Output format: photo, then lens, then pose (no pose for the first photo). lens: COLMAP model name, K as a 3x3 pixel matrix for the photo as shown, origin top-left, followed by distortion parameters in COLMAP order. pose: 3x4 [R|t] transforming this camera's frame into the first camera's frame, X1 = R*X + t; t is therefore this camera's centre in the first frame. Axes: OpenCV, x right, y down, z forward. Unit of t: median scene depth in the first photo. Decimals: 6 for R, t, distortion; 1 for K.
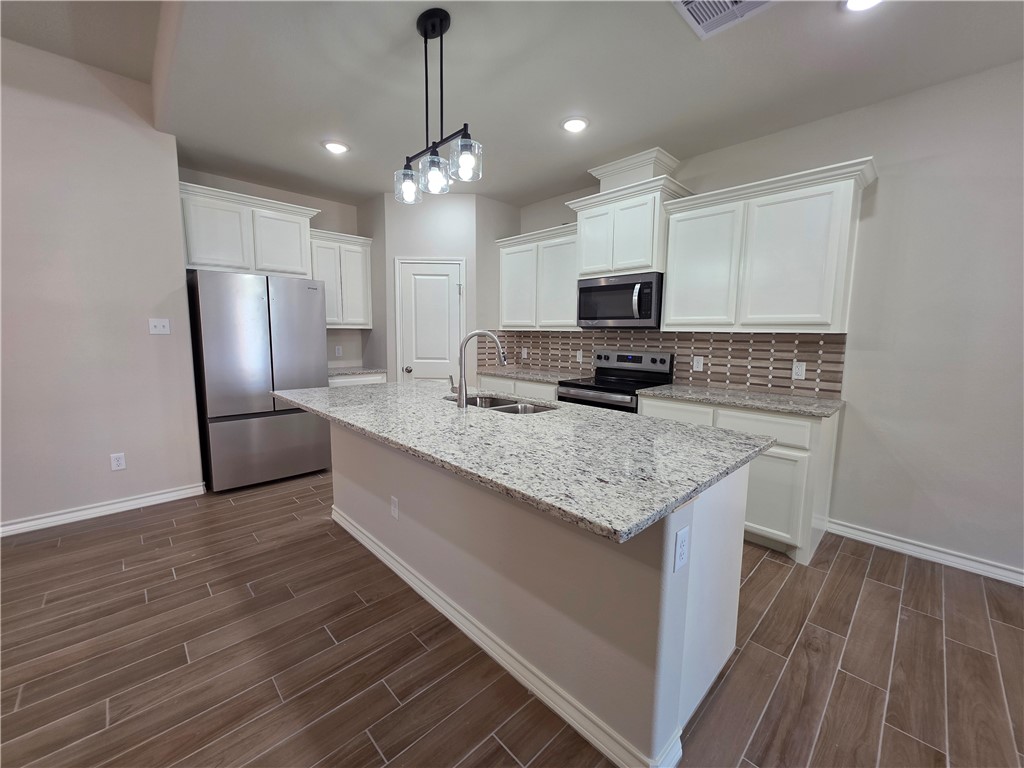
lens RADIAL K [[411.4, 0, 511.4], [0, 411.4, 378.1], [0, 0, 1]] dist [0.004231, 0.000257]
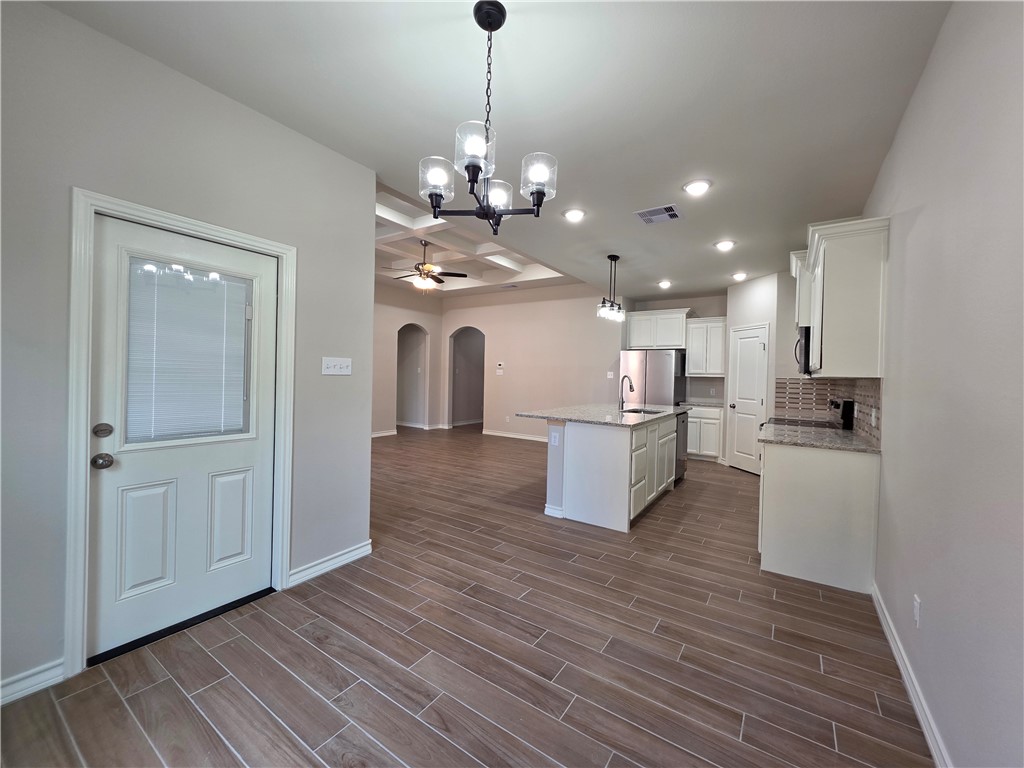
lens RADIAL K [[411.4, 0, 518.2], [0, 411.4, 378.5], [0, 0, 1]] dist [0.004231, 0.000257]
pose [[0.206233, 0.001502, -0.978502, 1.219105], [-0.126339, 0.991669, -0.025106, 0.016759], [0.970313, 0.128801, 0.204704, -0.001060]]
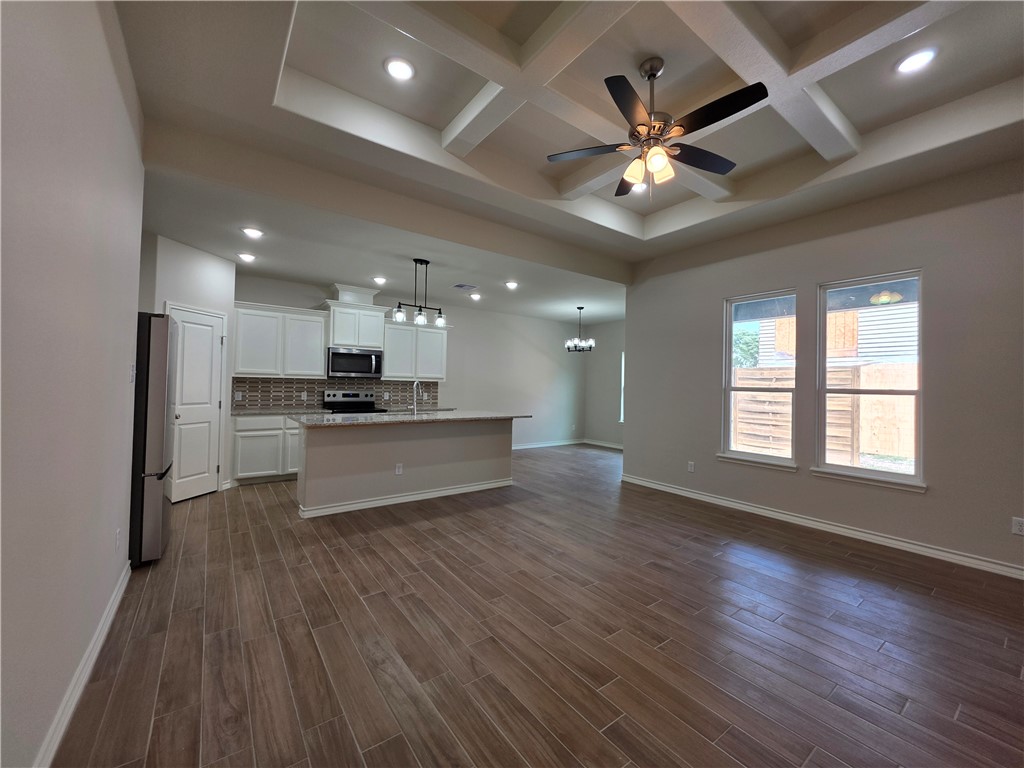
lens RADIAL K [[411.4, 0, 519.7], [0, 411.4, 381.7], [0, 0, 1]] dist [0.004231, 0.000257]
pose [[0.133299, -0.002161, 0.991073, -1.408342], [0.091138, 0.995787, -0.010087, -0.023423], [-0.986877, 0.091669, 0.132935, 0.075872]]
